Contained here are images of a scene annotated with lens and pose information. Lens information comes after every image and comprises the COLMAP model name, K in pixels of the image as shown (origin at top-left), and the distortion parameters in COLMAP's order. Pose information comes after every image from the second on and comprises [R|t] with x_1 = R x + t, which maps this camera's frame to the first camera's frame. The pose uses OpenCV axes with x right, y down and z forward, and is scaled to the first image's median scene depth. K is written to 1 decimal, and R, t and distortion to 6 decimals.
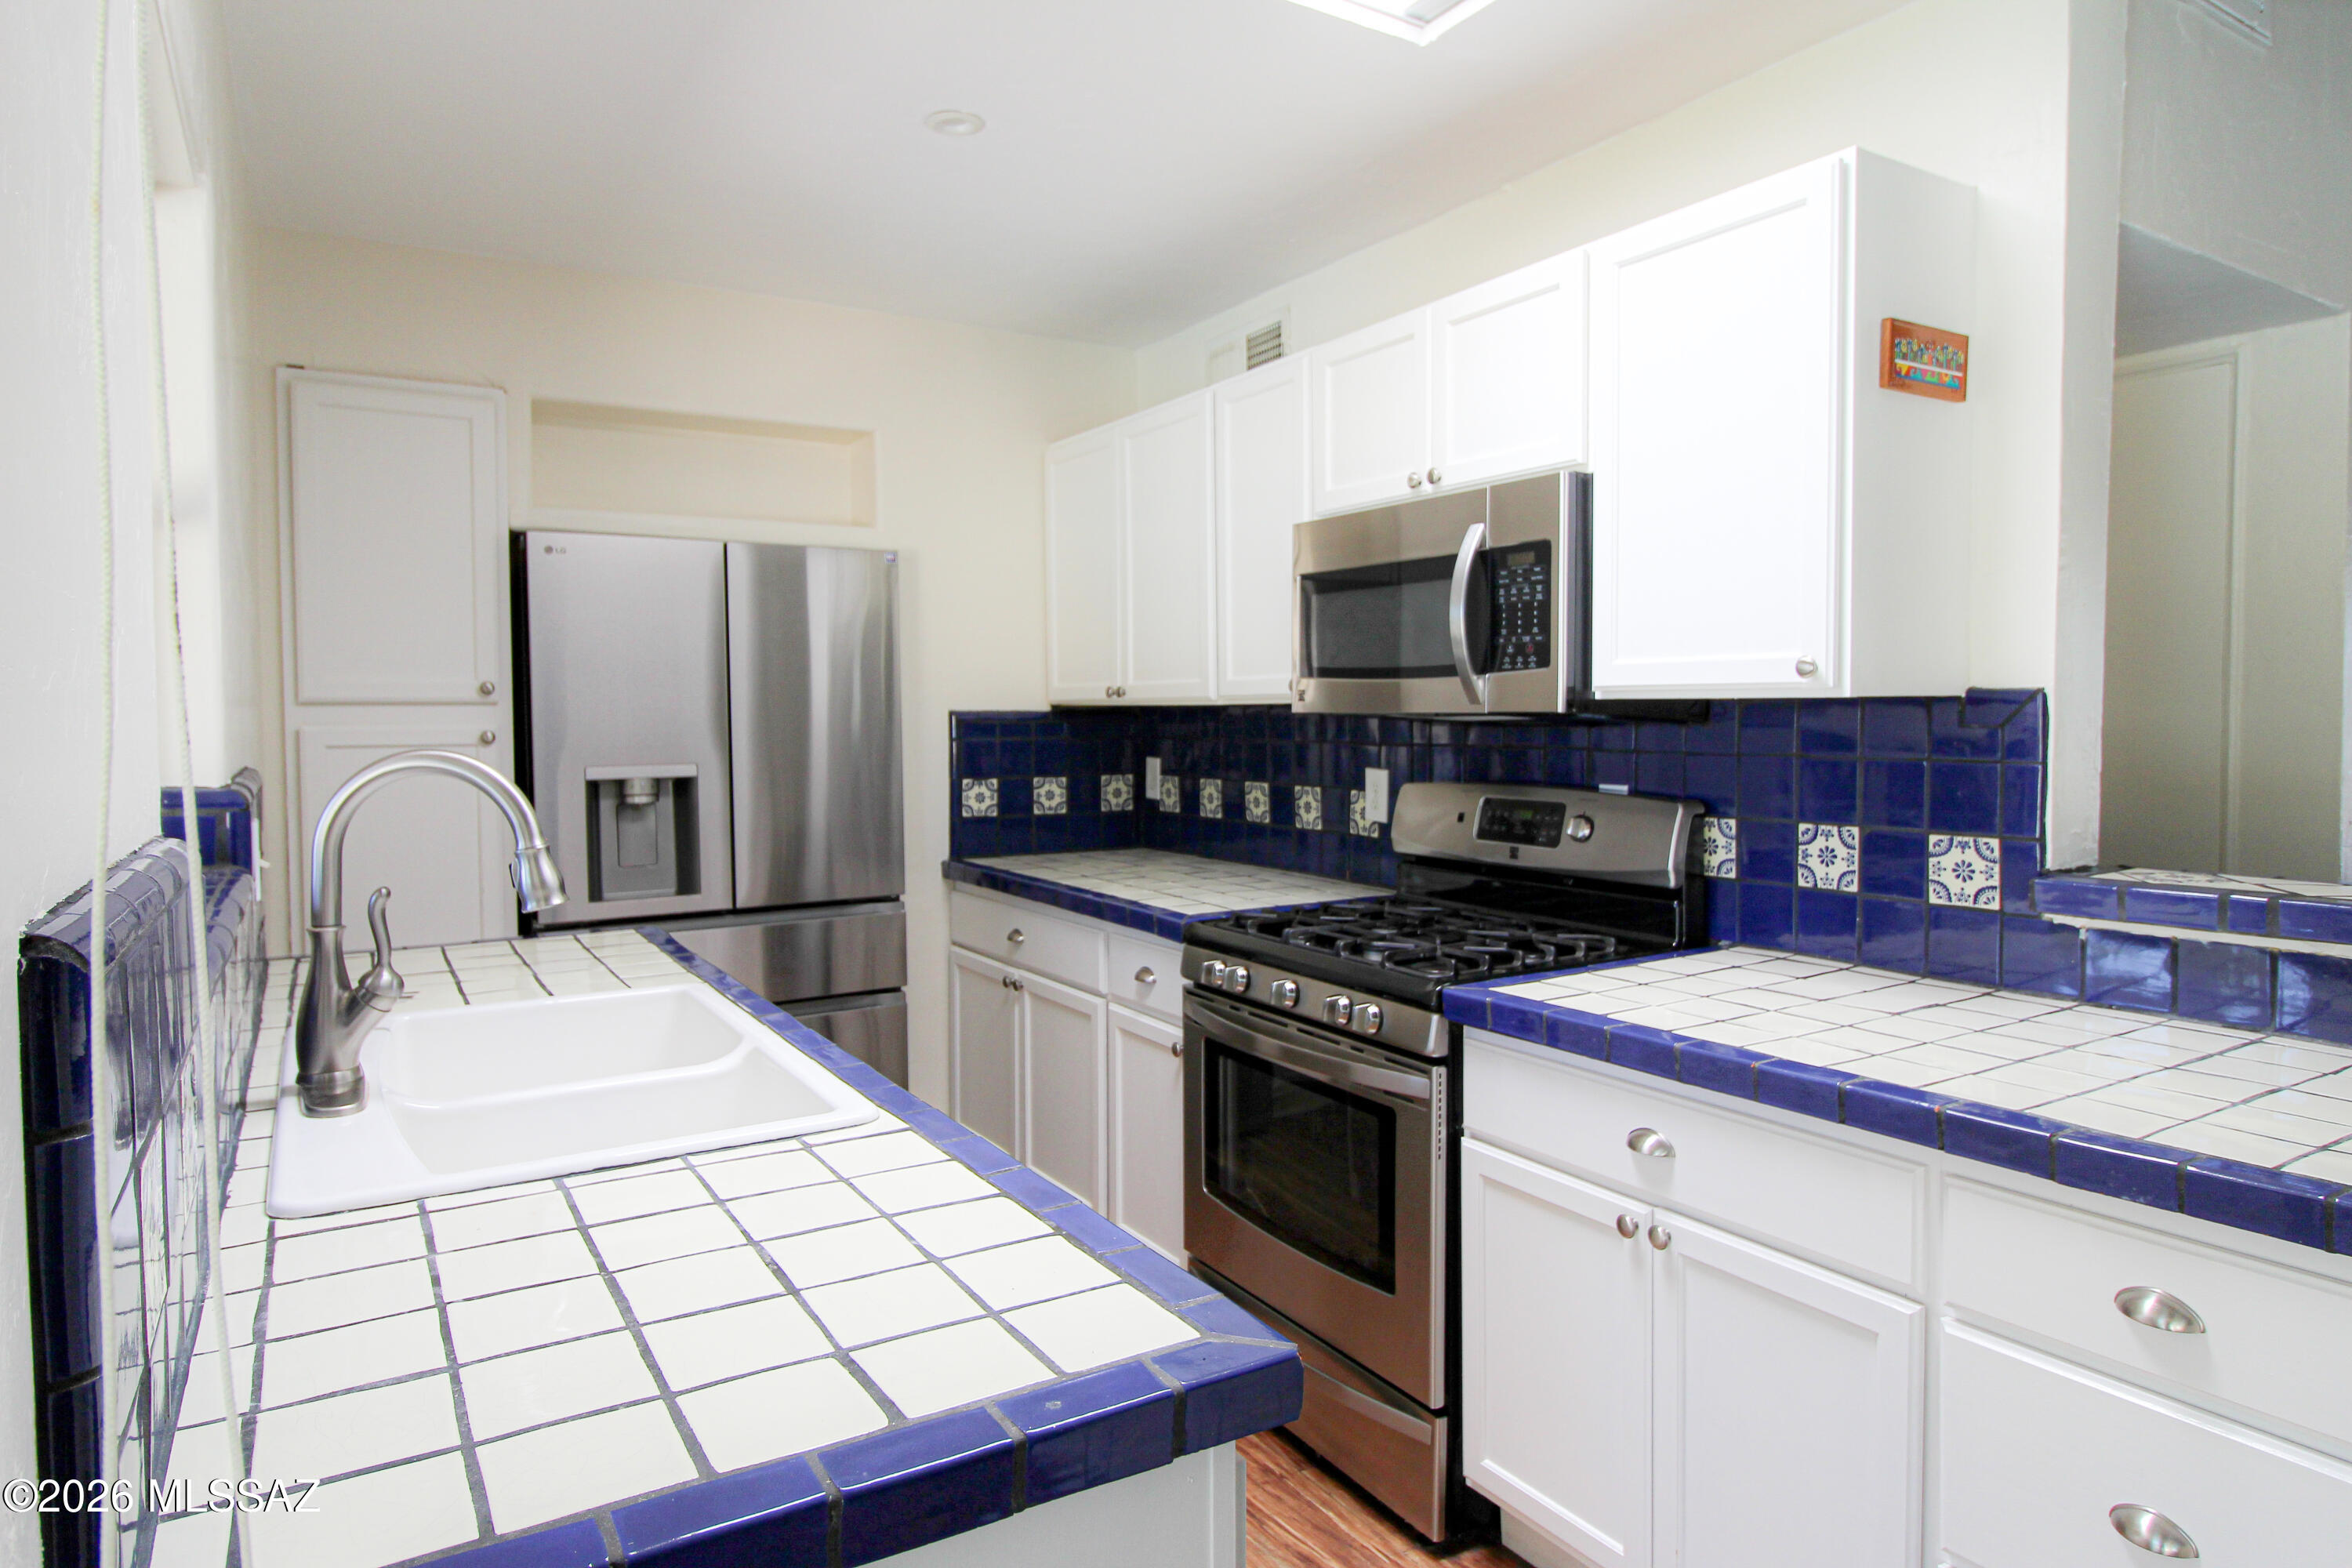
lens RADIAL K [[1380.6, 0, 1177.3], [0, 1380.6, 761.0], [0, 0, 1]] dist [0.013885, -0.017594]
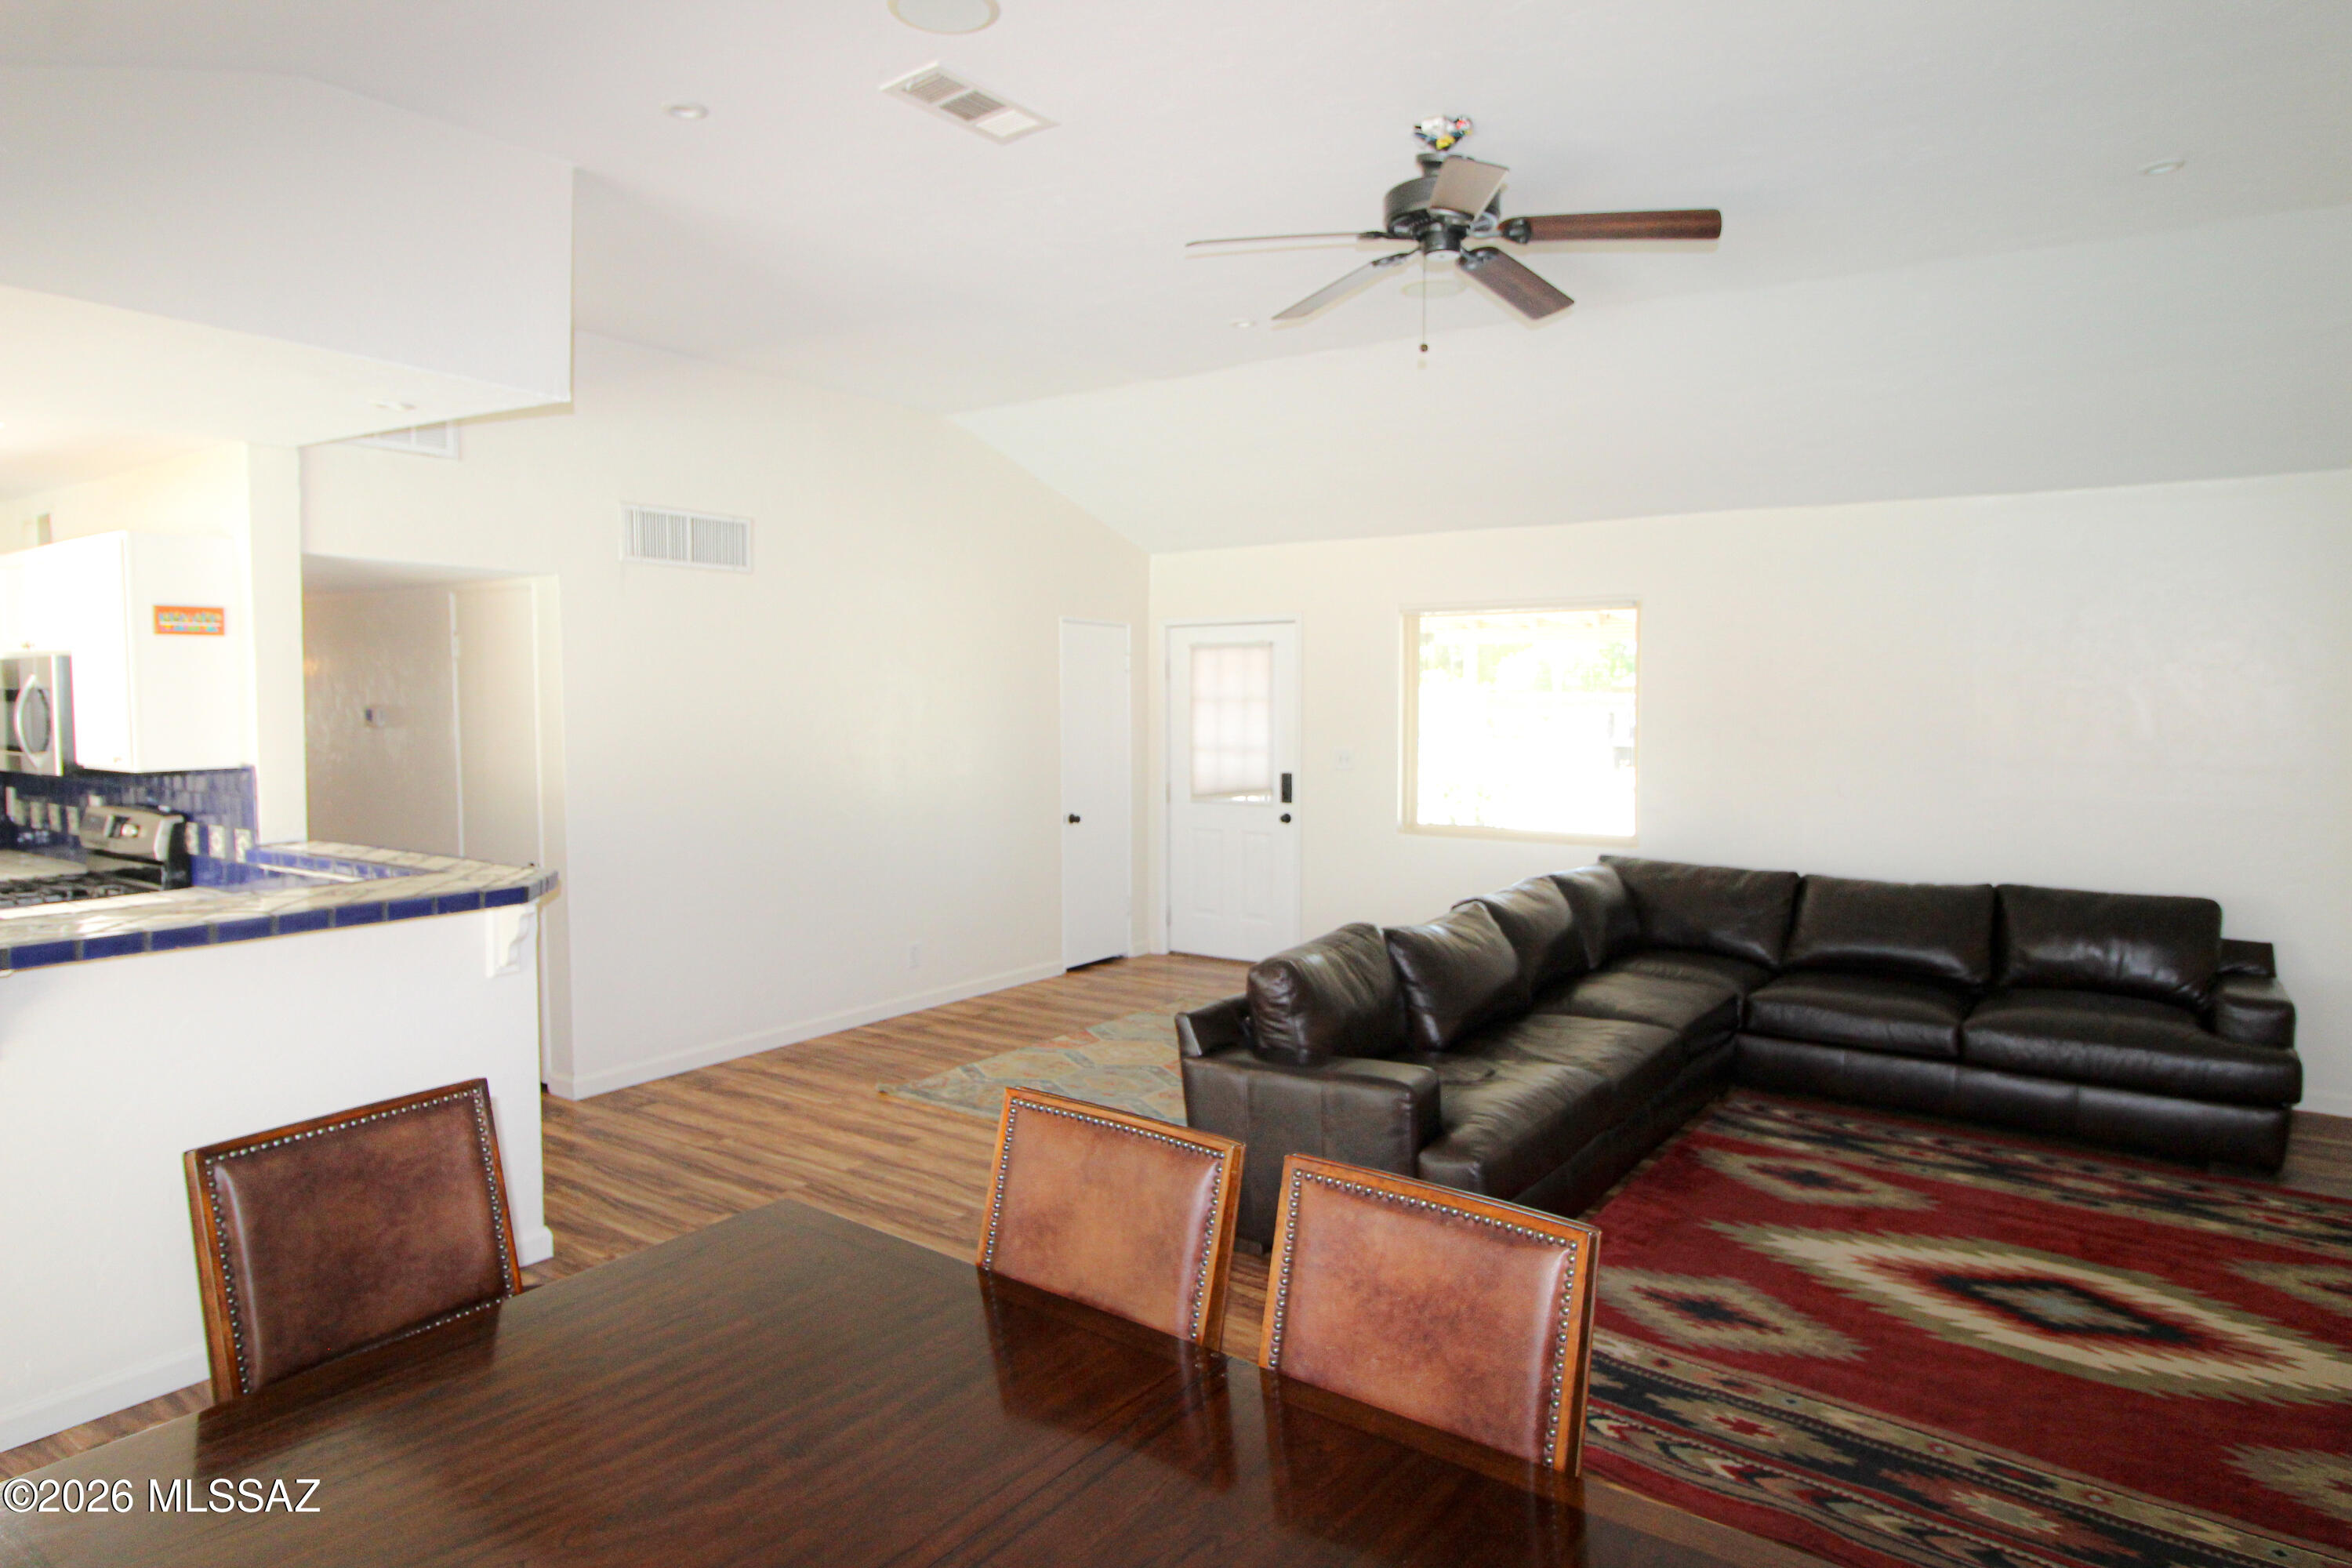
lens RADIAL K [[1380.6, 0, 1177.3], [0, 1380.6, 761.0], [0, 0, 1]] dist [0.013885, -0.017594]
pose [[0.921347, -0.017455, 0.388349, 0.923551], [0.013505, 0.999826, 0.012899, -0.054800], [-0.388506, -0.006640, 0.921422, -1.372955]]
